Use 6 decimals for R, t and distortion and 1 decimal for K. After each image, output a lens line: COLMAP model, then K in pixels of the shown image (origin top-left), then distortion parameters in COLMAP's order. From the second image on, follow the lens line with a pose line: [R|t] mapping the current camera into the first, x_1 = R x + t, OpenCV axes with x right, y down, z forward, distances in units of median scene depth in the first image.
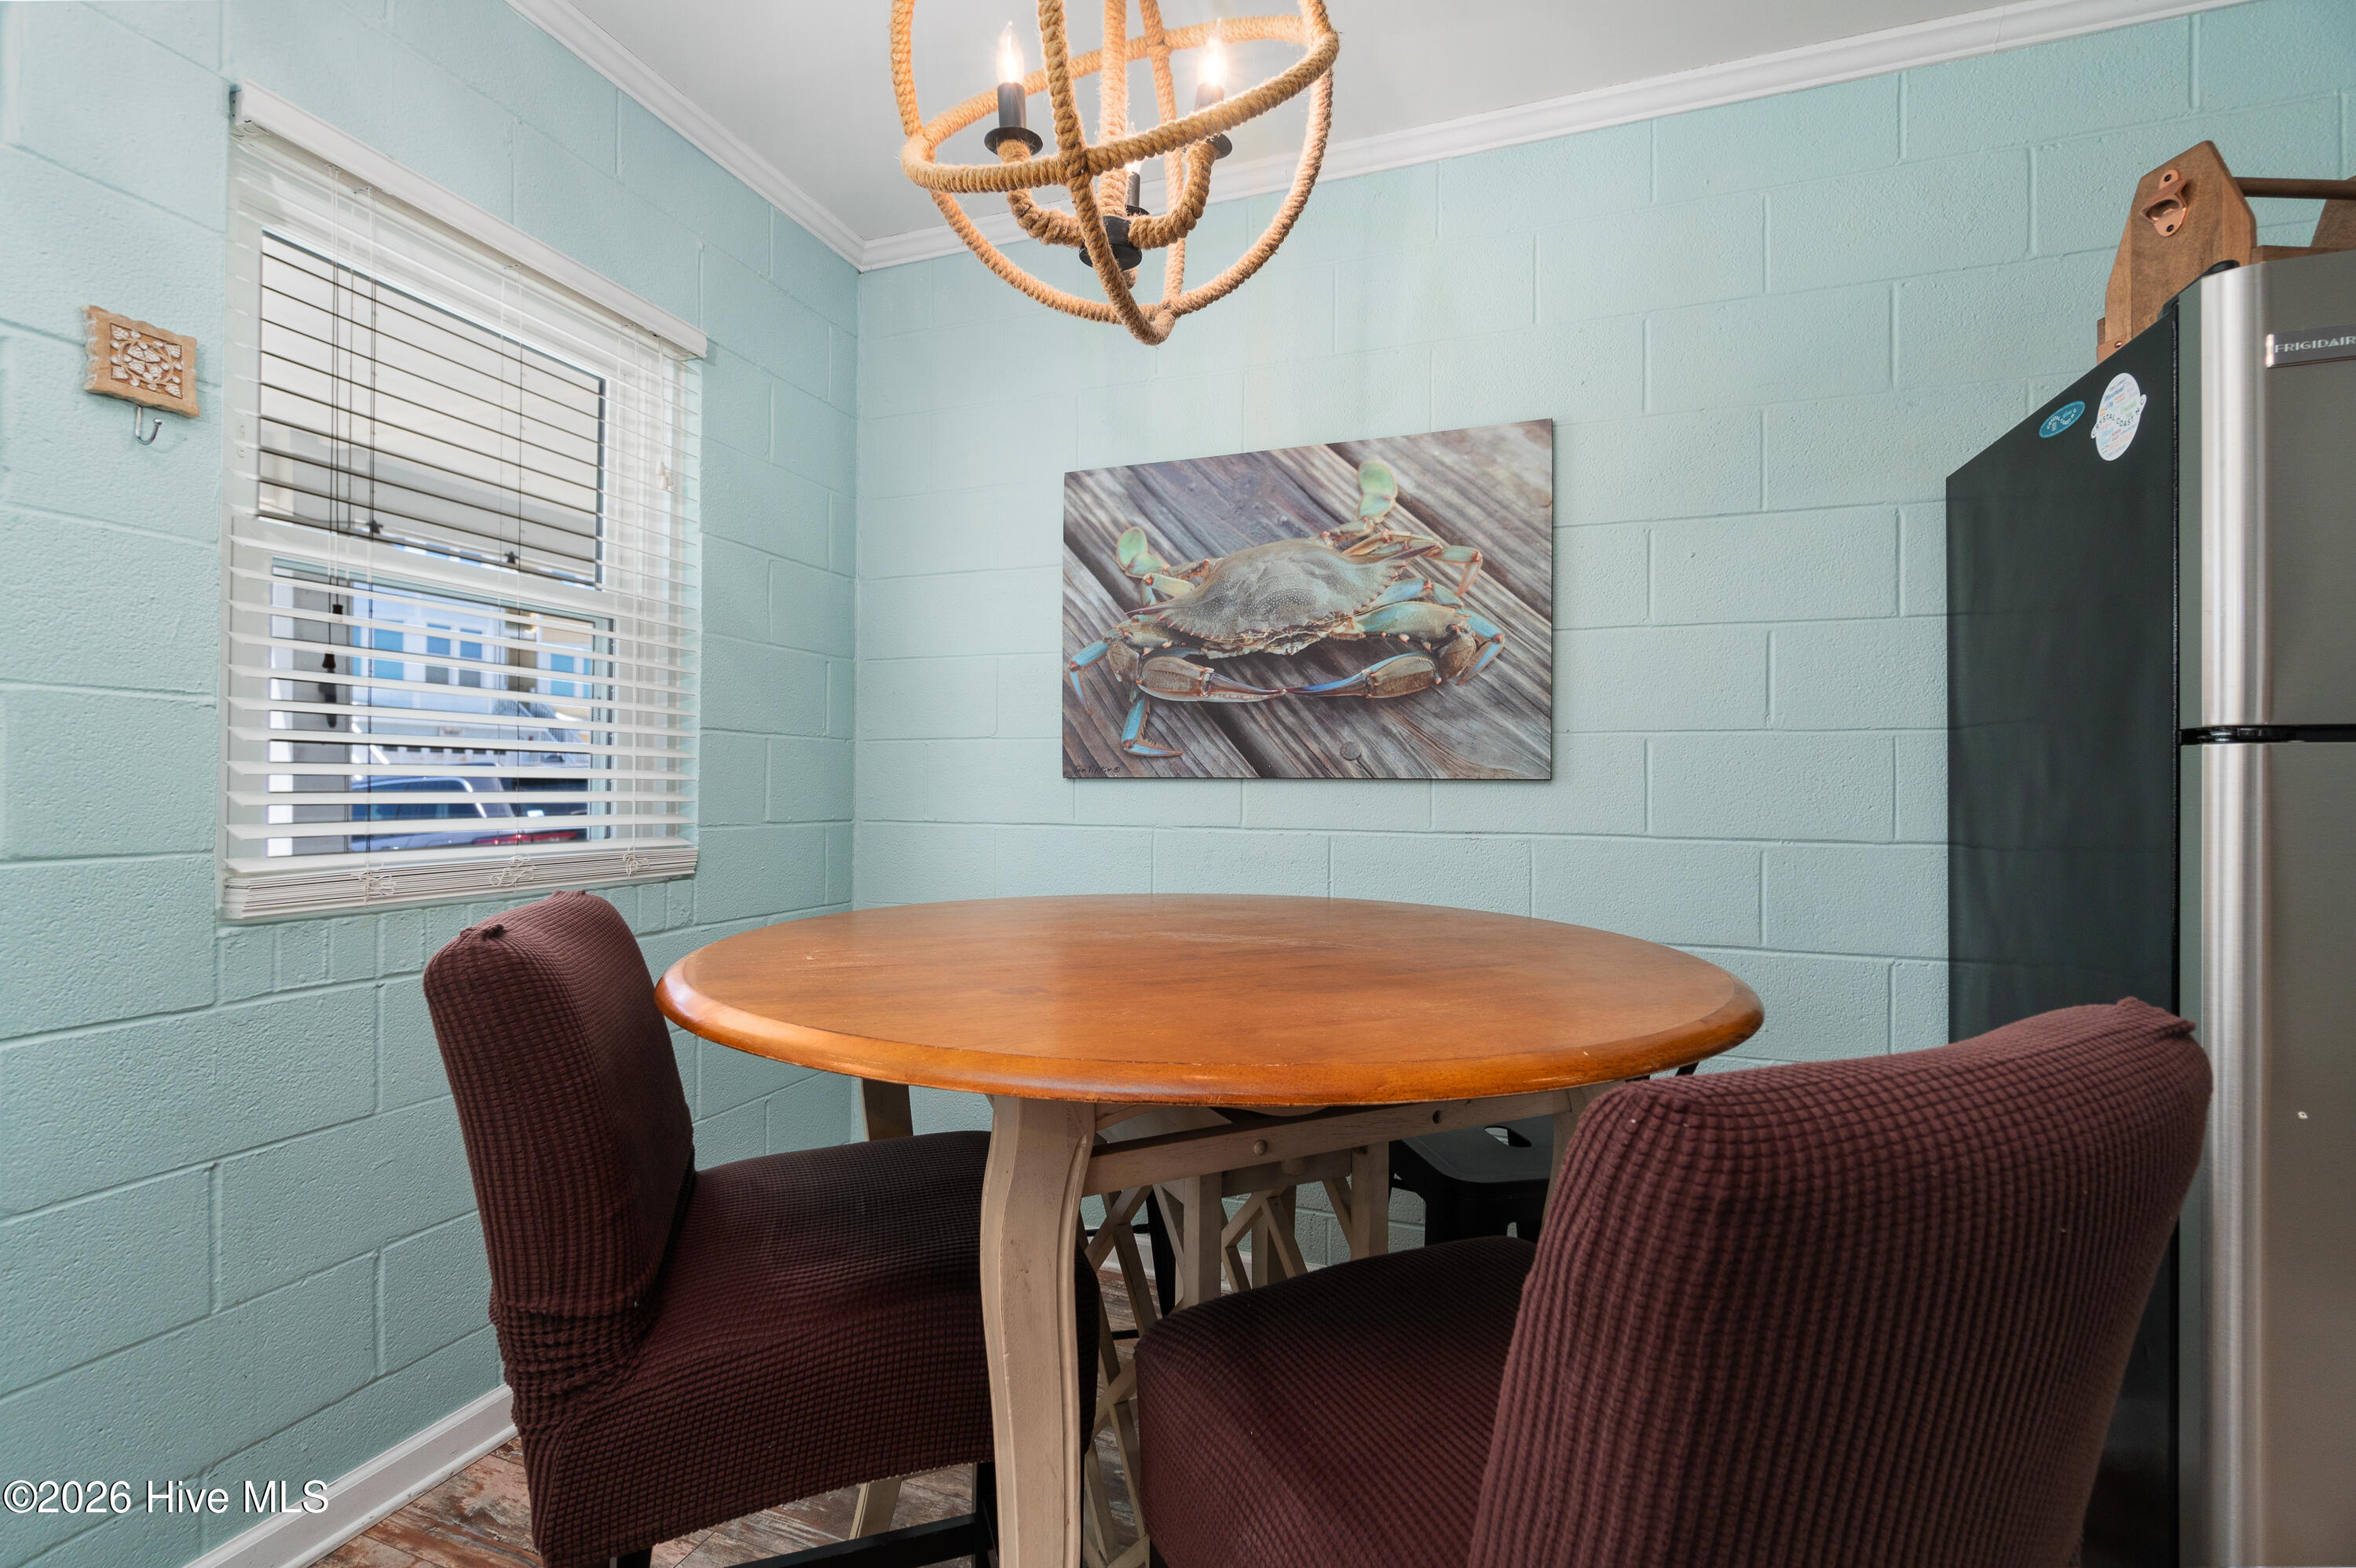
lens RADIAL K [[1018.1, 0, 1171.7], [0, 1018.1, 782.4], [0, 0, 1]] dist [-0.004295, 0.001153]
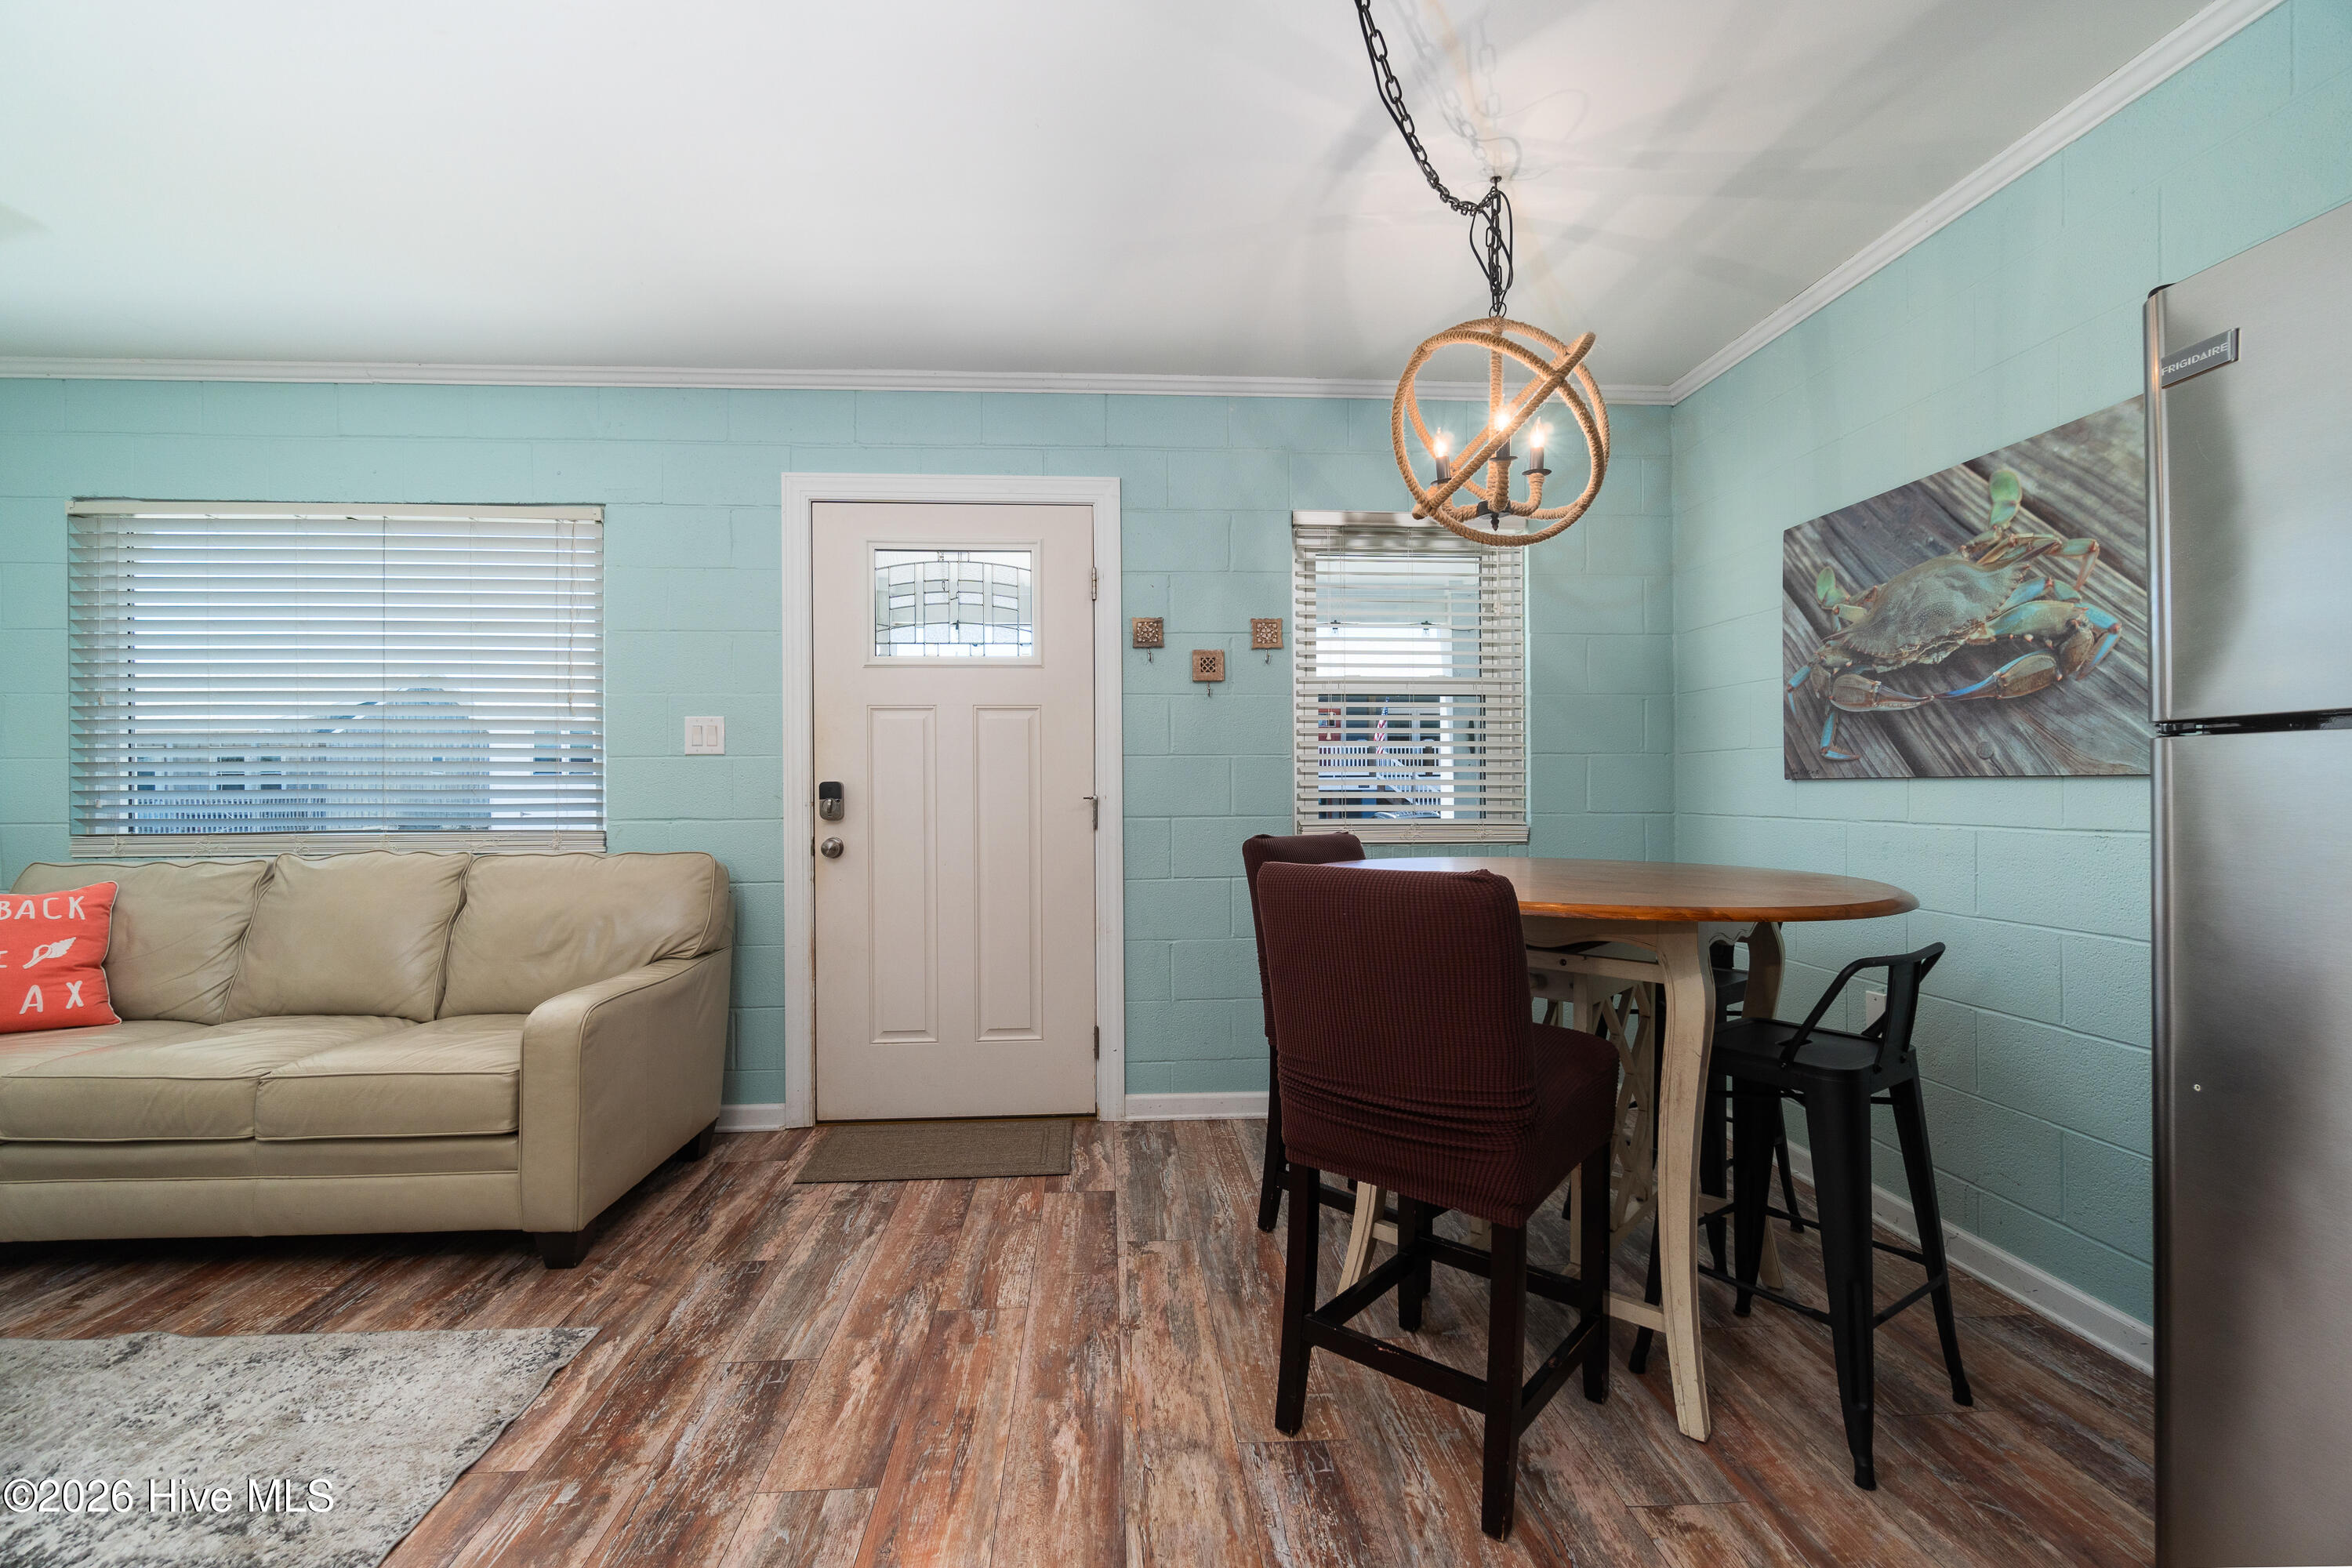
lens RADIAL K [[1027.2, 0, 1165.4], [0, 1027.2, 787.1], [0, 0, 1]] dist [-0.002770, 0.000169]
pose [[0.399186, -0.008441, -0.916831, 0.805209], [0.009501, 0.999942, -0.005070, 0.004367], [0.916821, -0.006687, 0.399243, -0.197897]]
